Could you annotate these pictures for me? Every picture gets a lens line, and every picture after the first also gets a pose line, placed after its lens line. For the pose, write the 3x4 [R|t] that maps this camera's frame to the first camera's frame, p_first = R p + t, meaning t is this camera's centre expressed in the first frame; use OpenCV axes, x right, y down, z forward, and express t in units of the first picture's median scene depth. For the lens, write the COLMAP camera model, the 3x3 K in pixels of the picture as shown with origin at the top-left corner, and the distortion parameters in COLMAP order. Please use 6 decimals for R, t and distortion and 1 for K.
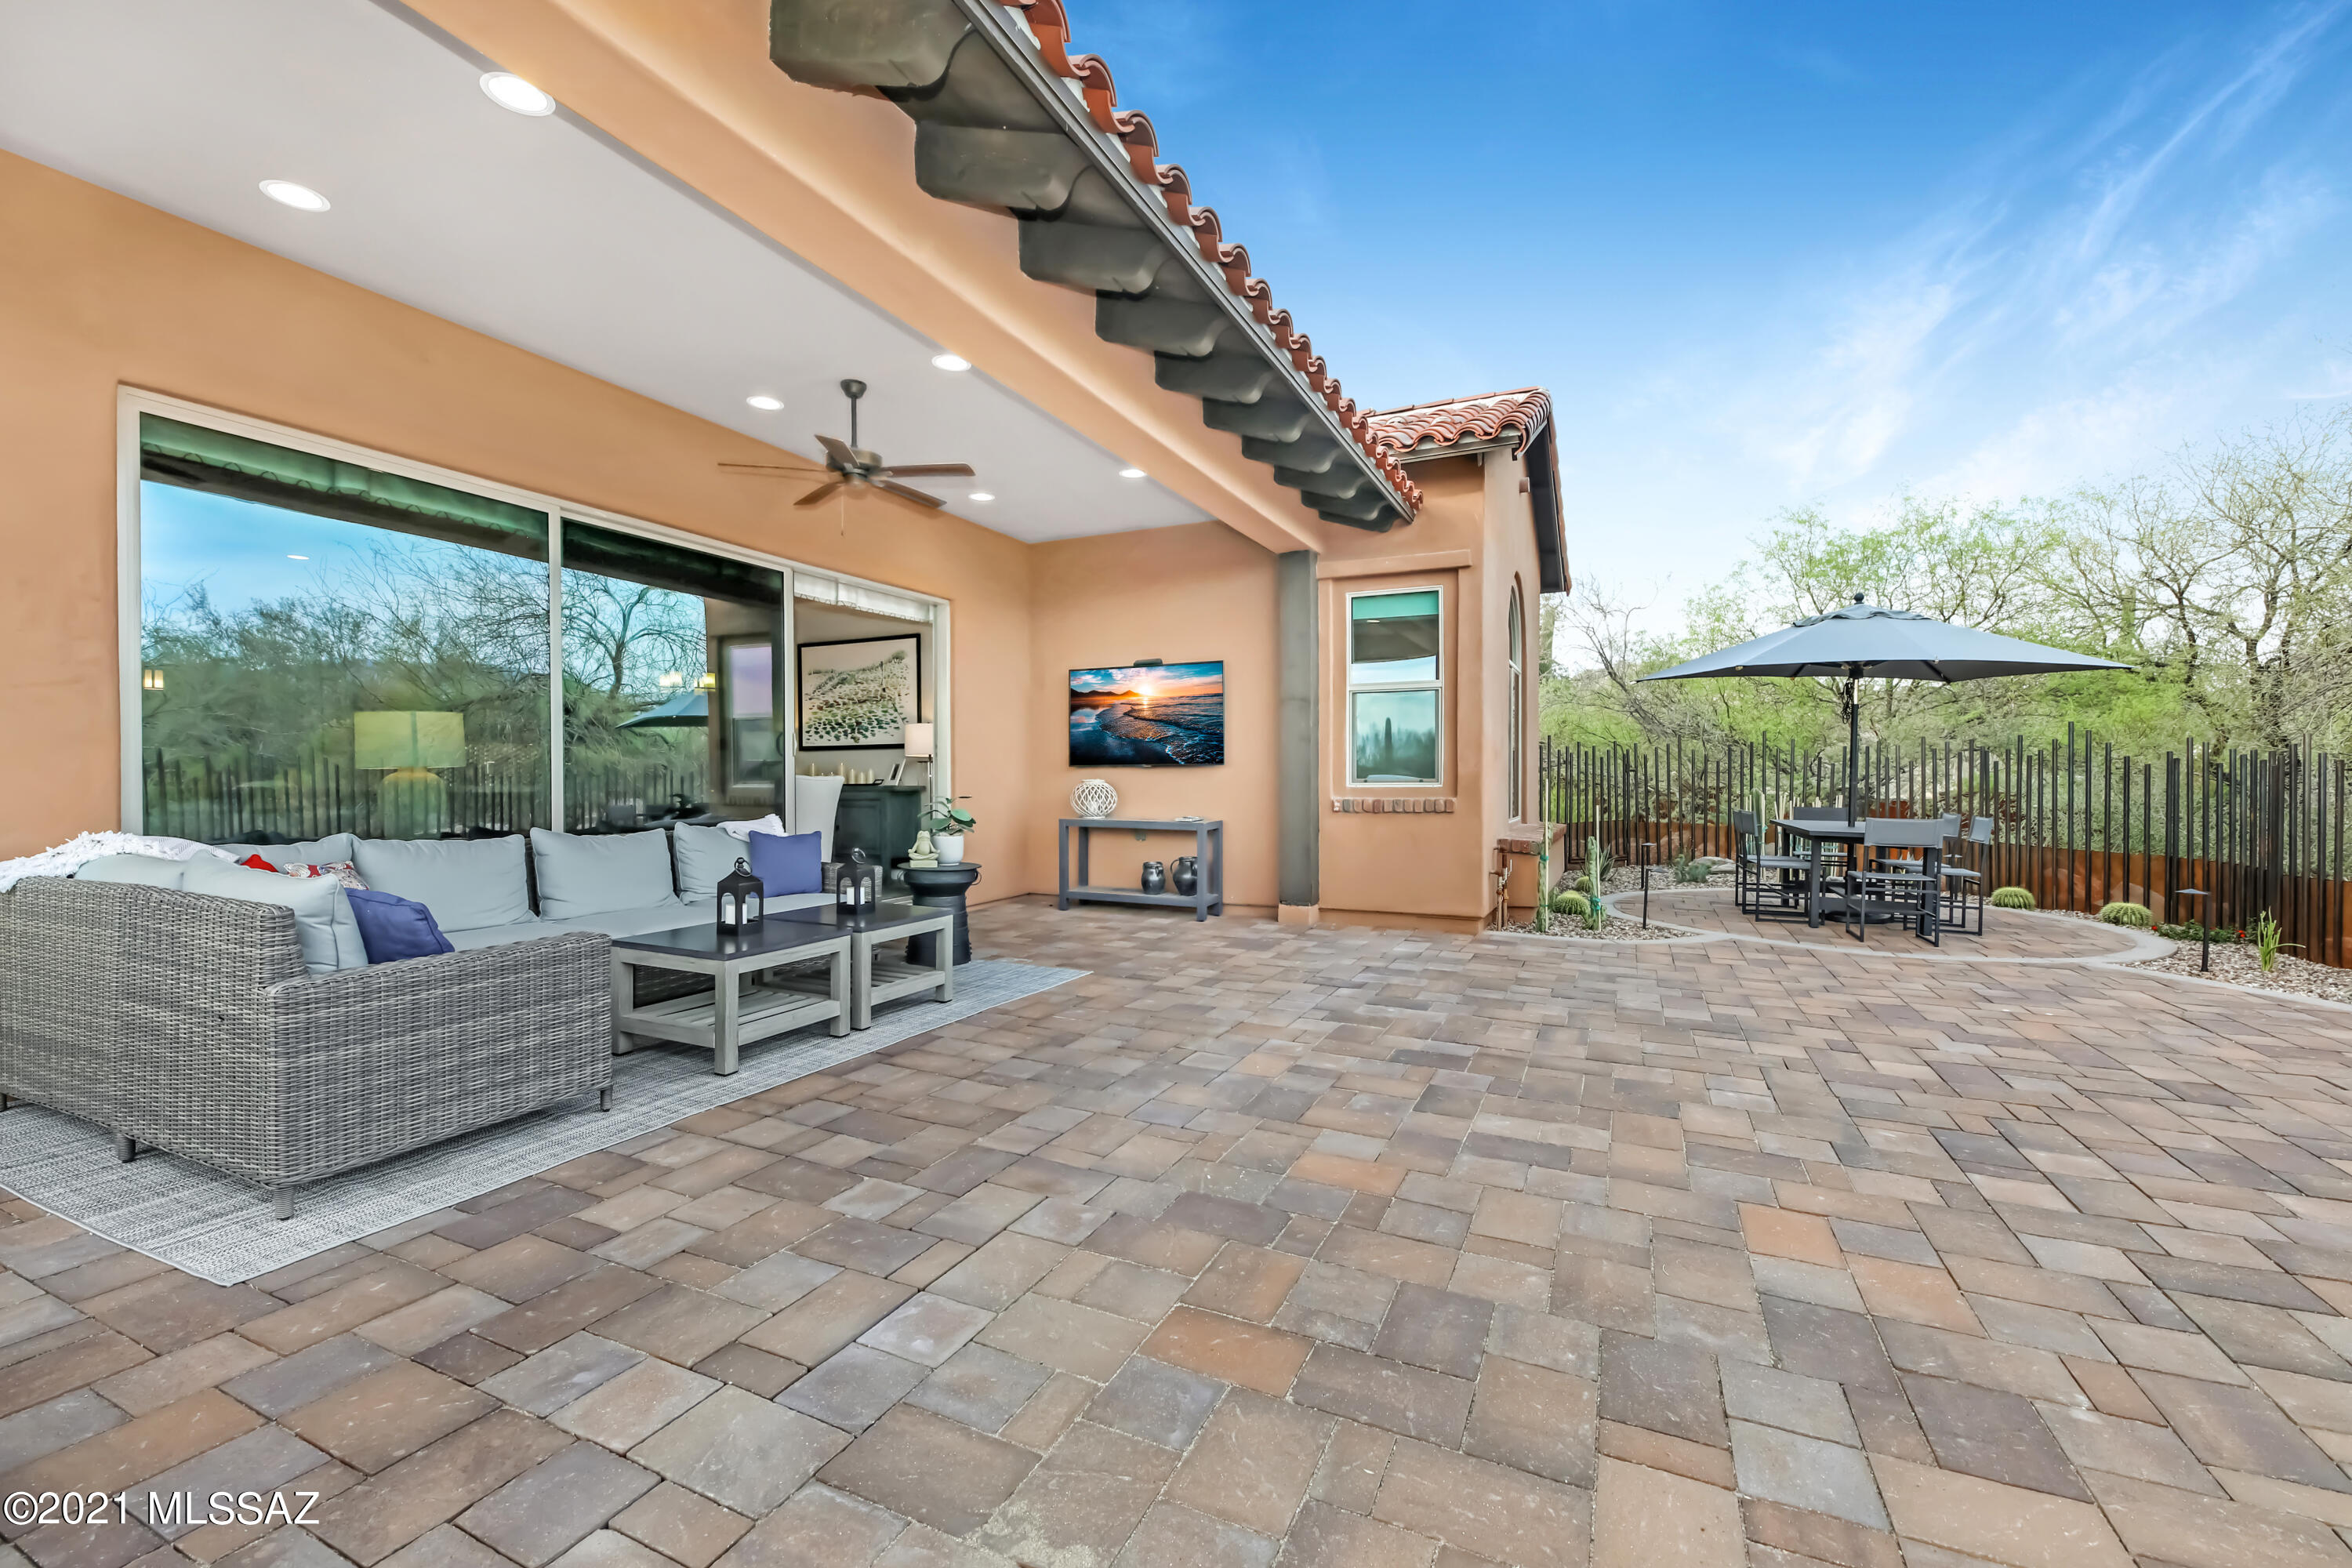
lens RADIAL K [[994.8, 0, 1163.2], [0, 994.8, 771.4], [0, 0, 1]] dist [-0.014061, -0.000488]
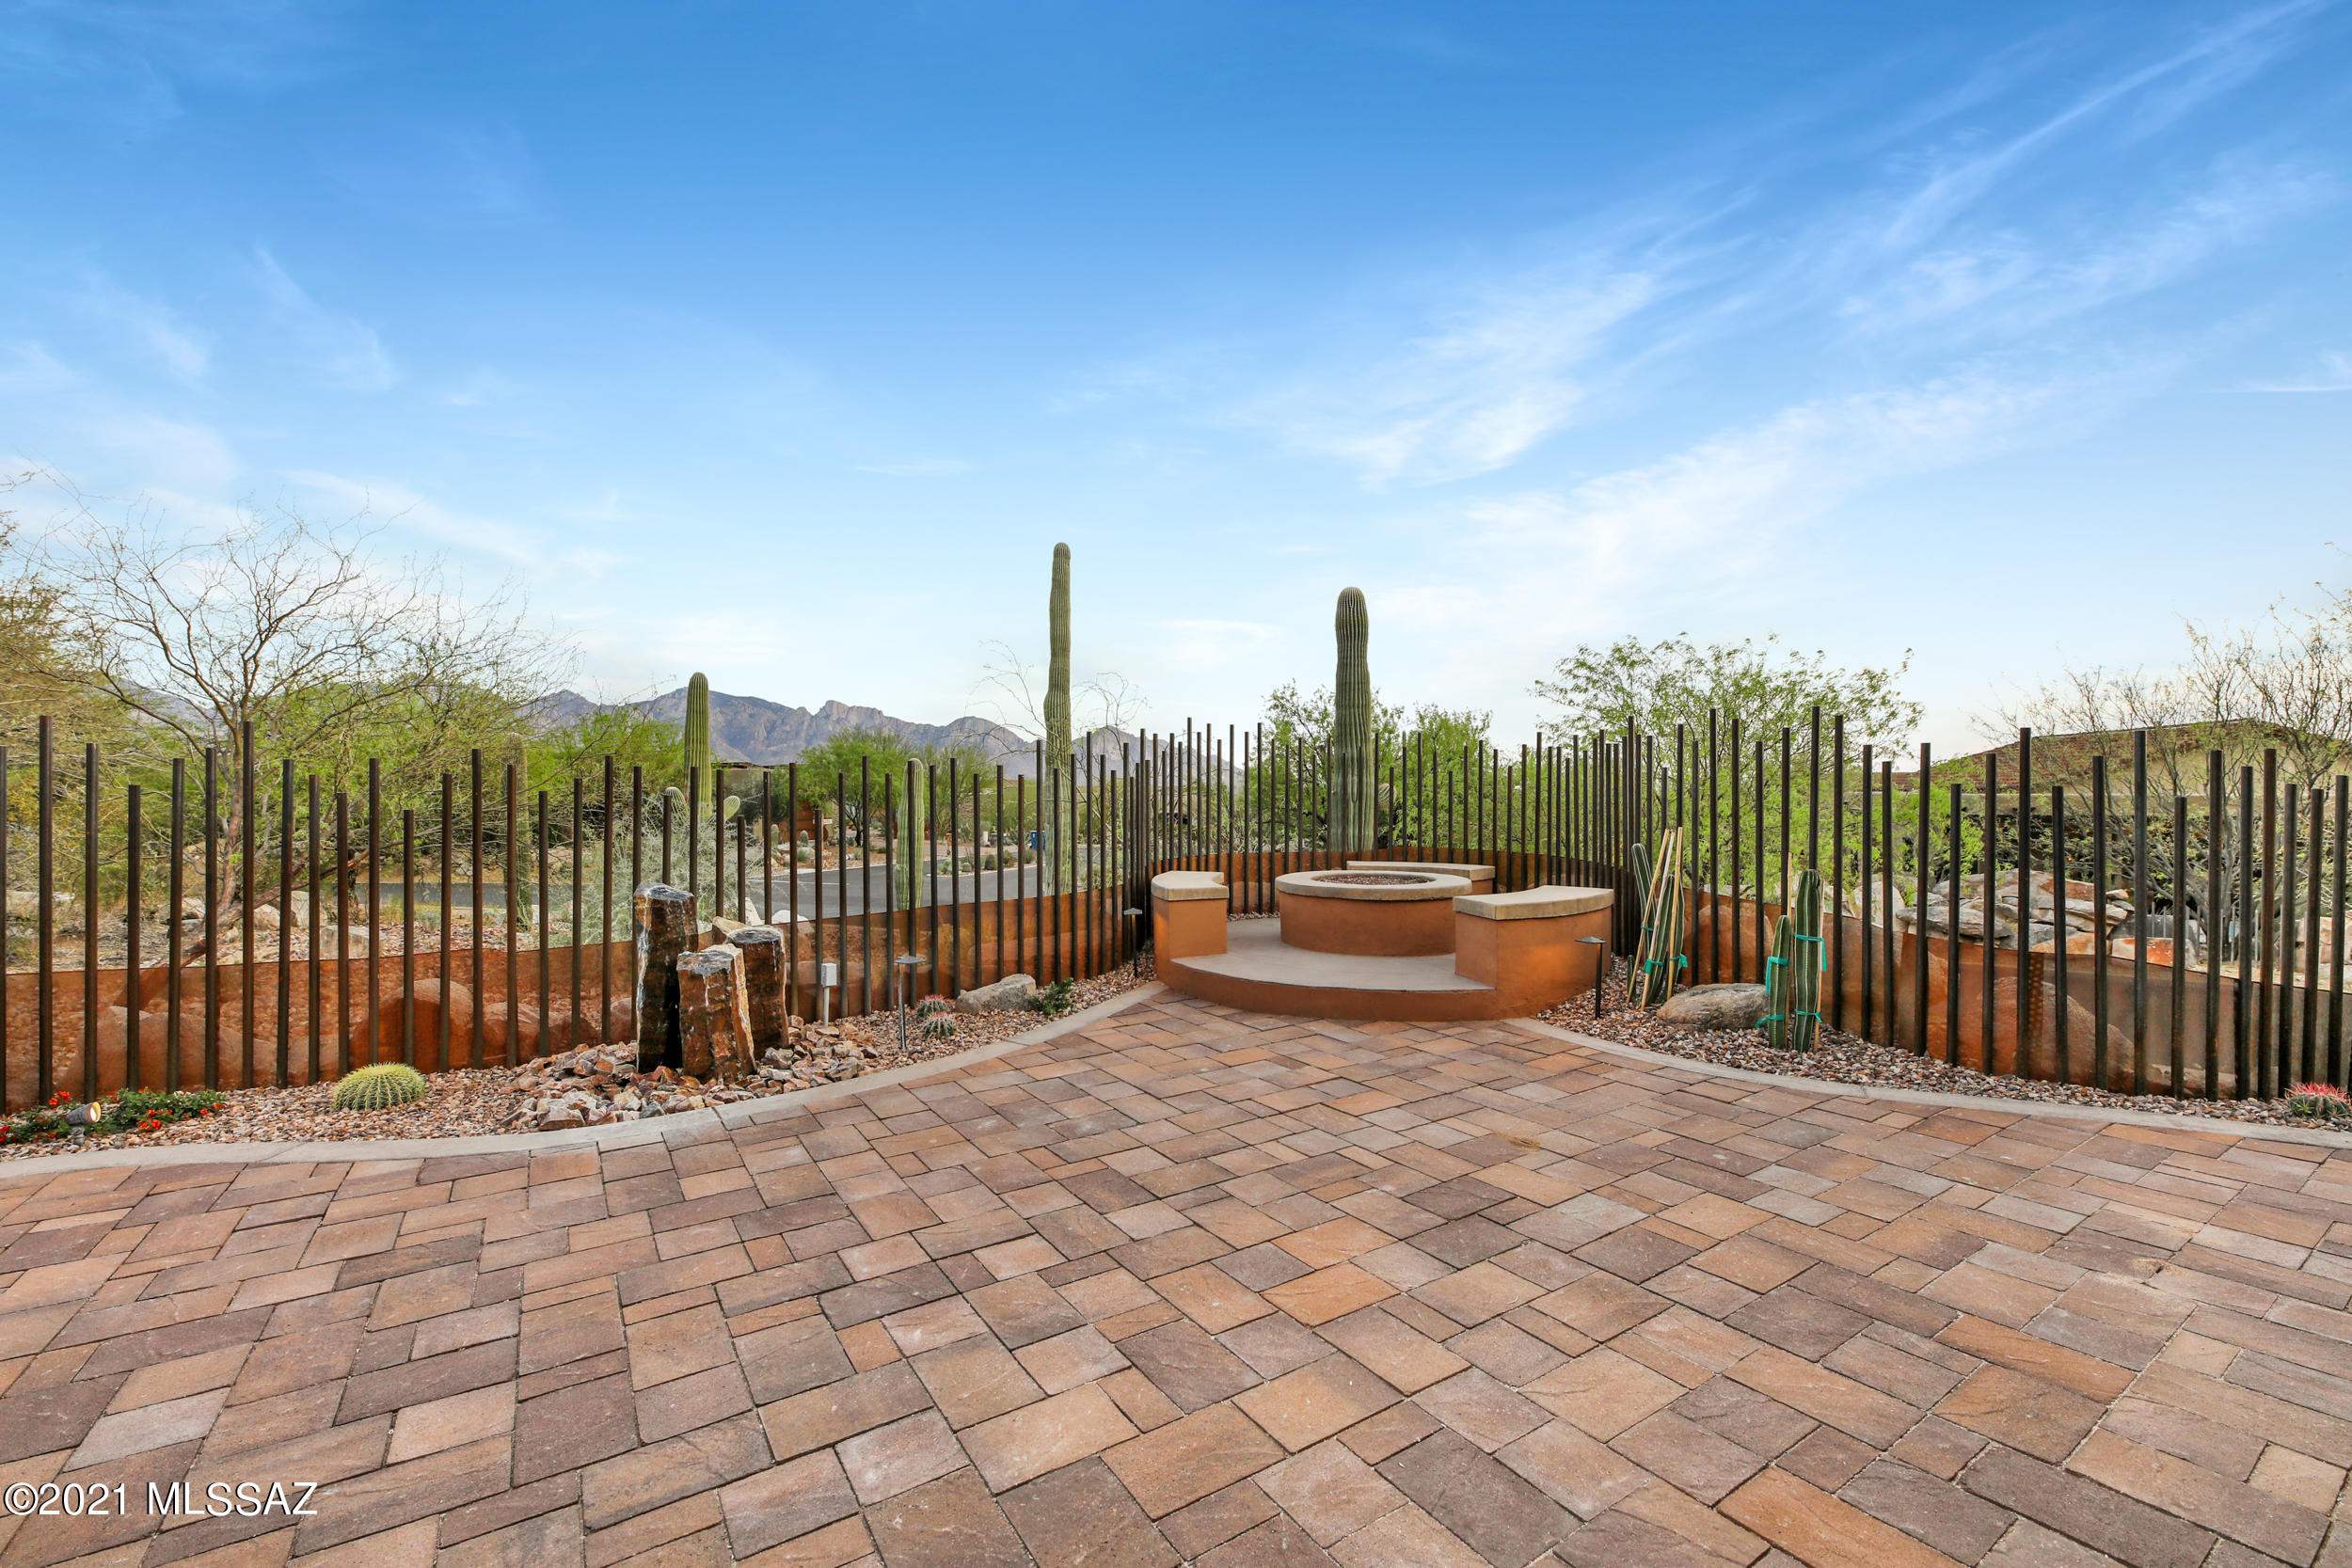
lens RADIAL K [[994.7, 0, 1181.3], [0, 994.7, 789.7], [0, 0, 1]] dist [-0.014061, -0.000488]
pose [[-0.850659, 0.001190, 0.525716, 0.234605], [0.006775, 0.999939, 0.008699, -0.048989], [-0.525674, 0.010962, -0.850616, 1.909658]]
